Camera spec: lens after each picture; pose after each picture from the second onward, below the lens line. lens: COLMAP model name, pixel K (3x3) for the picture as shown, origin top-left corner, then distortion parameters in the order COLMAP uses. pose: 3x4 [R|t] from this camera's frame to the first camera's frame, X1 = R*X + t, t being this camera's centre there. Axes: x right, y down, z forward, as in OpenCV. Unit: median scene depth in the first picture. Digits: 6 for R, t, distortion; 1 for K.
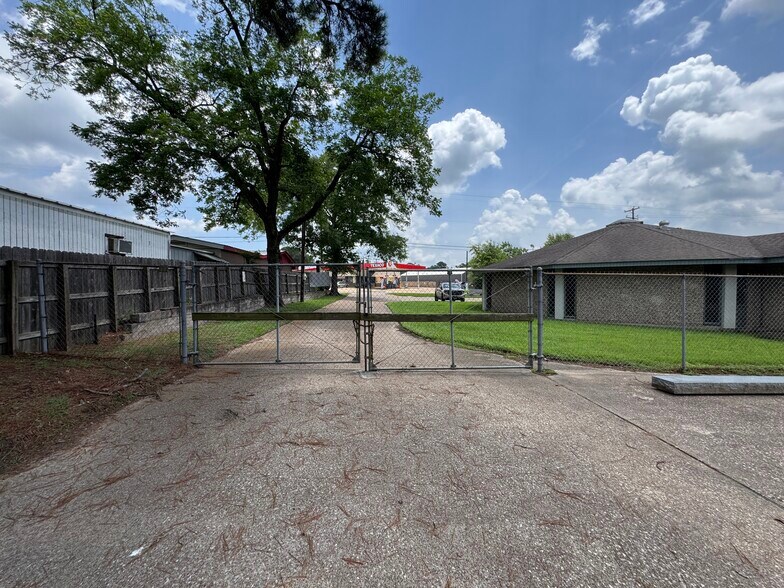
lens RADIAL K [[315.2, 0, 390.7], [0, 315.2, 296.4], [0, 0, 1]] dist [0.003231, -0.000647]
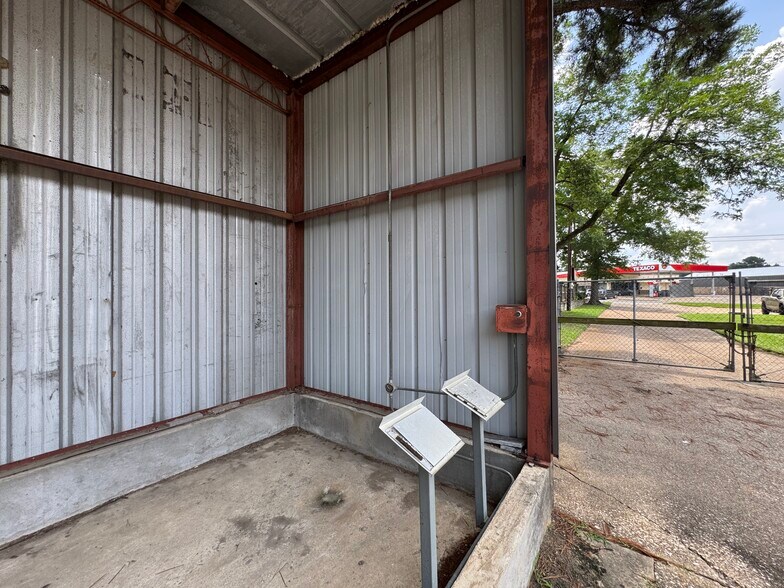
lens RADIAL K [[315.2, 0, 390.7], [0, 315.2, 296.4], [0, 0, 1]] dist [0.003231, -0.000647]
pose [[0.770207, -0.004456, -0.637779, -0.176200], [-0.012433, 0.999681, -0.022000, 0.001287], [0.637673, 0.024874, 0.769905, -0.295265]]
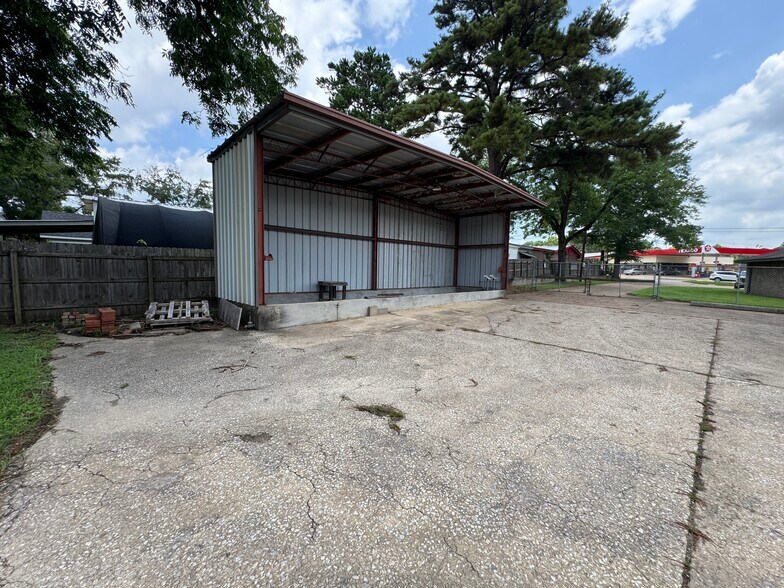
lens RADIAL K [[315.2, 0, 390.7], [0, 315.2, 296.4], [0, 0, 1]] dist [0.003231, -0.000647]
pose [[0.649356, 0.079888, -0.756277, 0.661464], [-0.046214, 0.996774, 0.065612, 0.075115], [0.759079, -0.007655, 0.650954, -1.611942]]
